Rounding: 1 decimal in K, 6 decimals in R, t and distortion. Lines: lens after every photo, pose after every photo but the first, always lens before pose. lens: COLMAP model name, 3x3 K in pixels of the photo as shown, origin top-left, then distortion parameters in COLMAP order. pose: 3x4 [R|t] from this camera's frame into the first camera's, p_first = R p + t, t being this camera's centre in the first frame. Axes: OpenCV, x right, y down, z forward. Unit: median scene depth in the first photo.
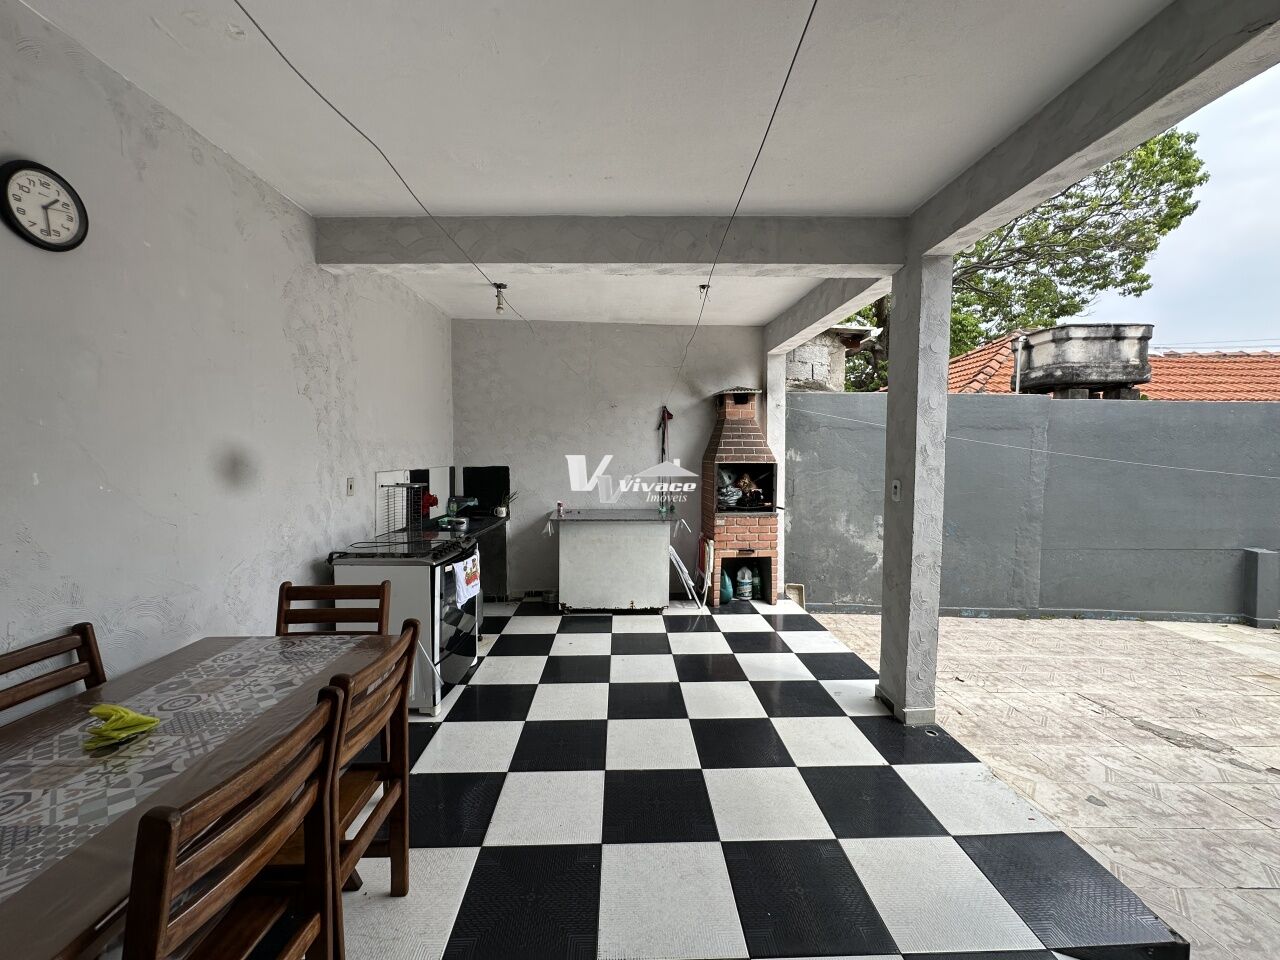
lens RADIAL K [[509.6, 0, 640.1], [0, 509.6, 478.8], [0, 0, 1]] dist [-0.003329, -0.000094]
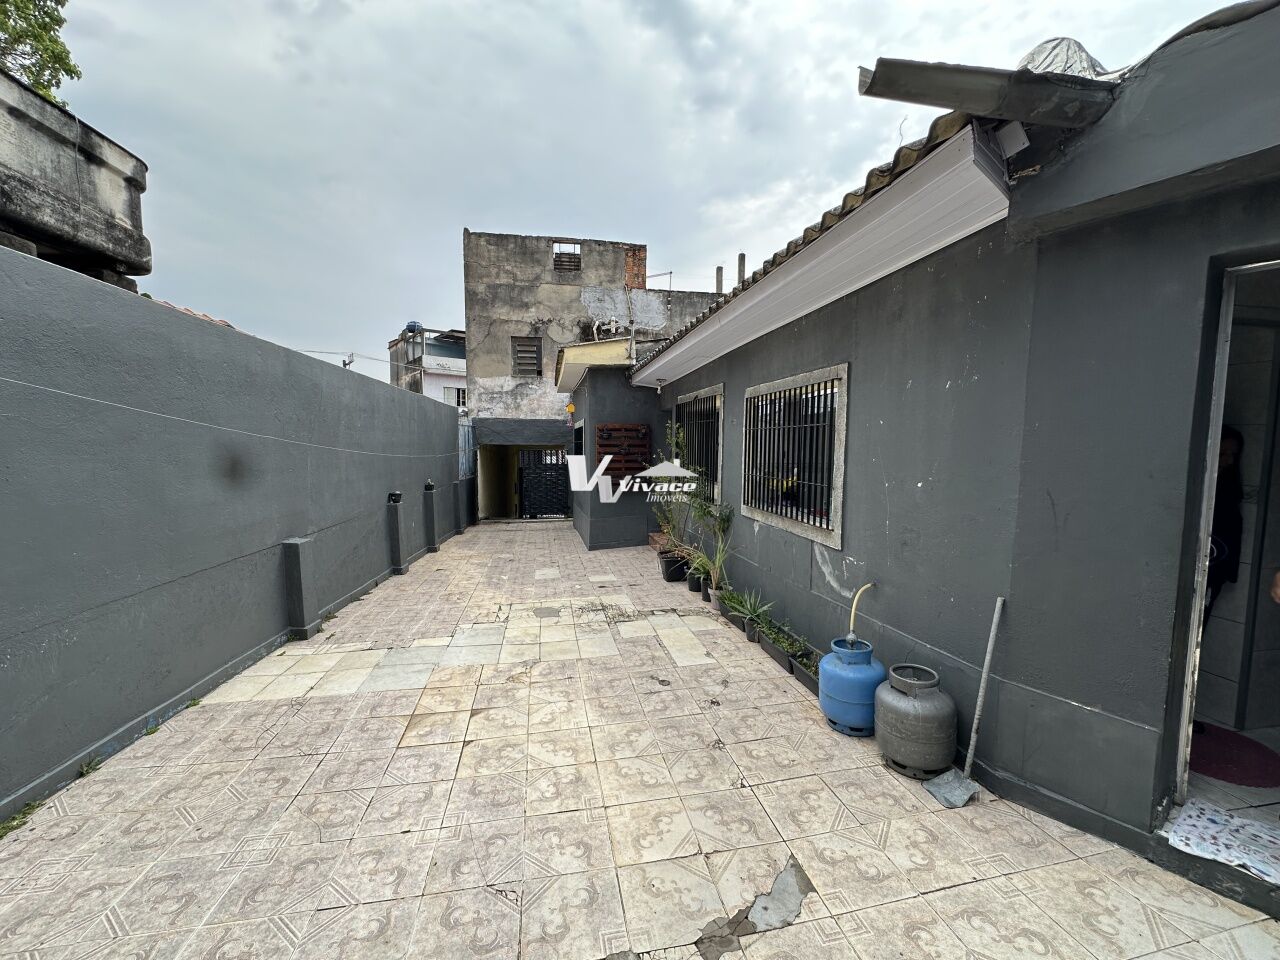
lens RADIAL K [[509.6, 0, 641.0], [0, 509.6, 480.1], [0, 0, 1]] dist [-0.003329, -0.000094]
pose [[-0.137556, -0.073192, 0.987786, 0.229216], [0.038038, 0.996140, 0.079108, 0.004647], [-0.989763, 0.048455, -0.134241, 0.342806]]
